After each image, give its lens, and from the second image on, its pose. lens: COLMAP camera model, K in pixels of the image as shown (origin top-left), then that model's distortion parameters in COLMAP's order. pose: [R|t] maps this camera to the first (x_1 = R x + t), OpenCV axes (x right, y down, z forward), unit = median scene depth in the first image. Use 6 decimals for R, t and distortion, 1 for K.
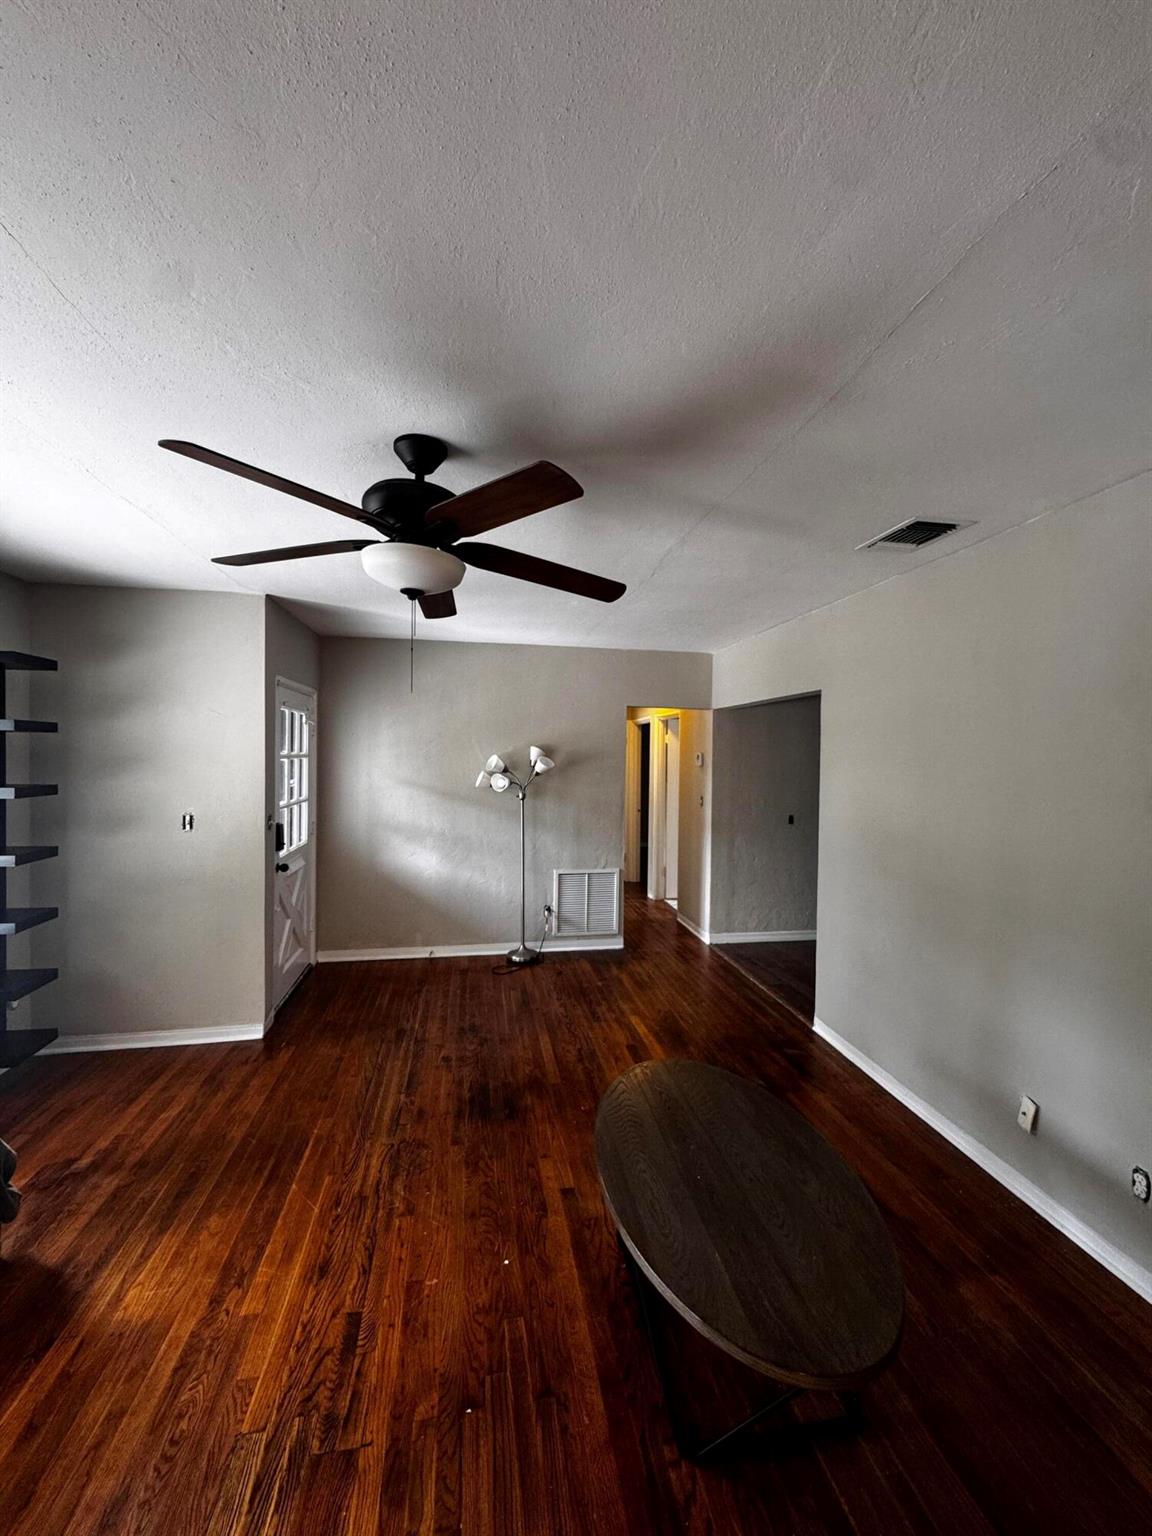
lens RADIAL K [[612.6, 0, 578.3], [0, 612.6, 764.5], [0, 0, 1]] dist [-0.002053, -0.000548]
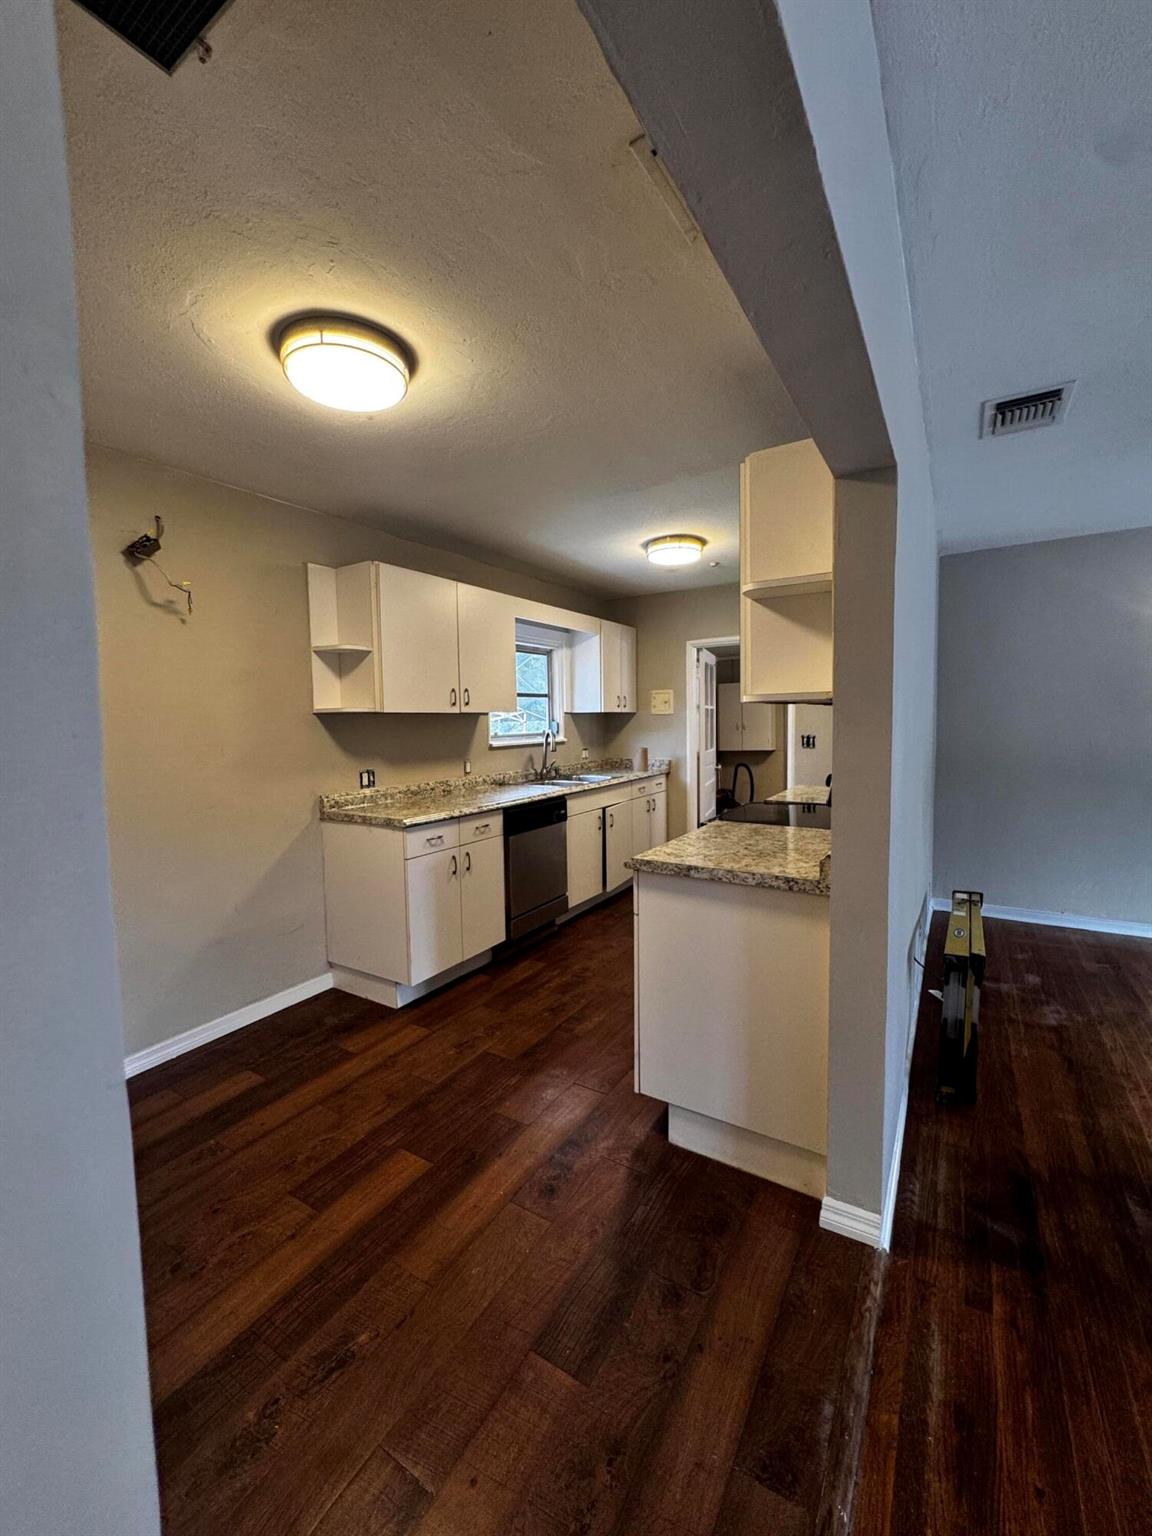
lens RADIAL K [[610.1, 0, 593.8], [0, 610.1, 772.5], [0, 0, 1]] dist [0.000431, -0.000095]
pose [[-0.755457, -0.055770, 0.652820, 0.302782], [0.016808, 0.994393, 0.104401, 0.040595], [-0.654982, 0.089843, -0.750284, 1.582092]]
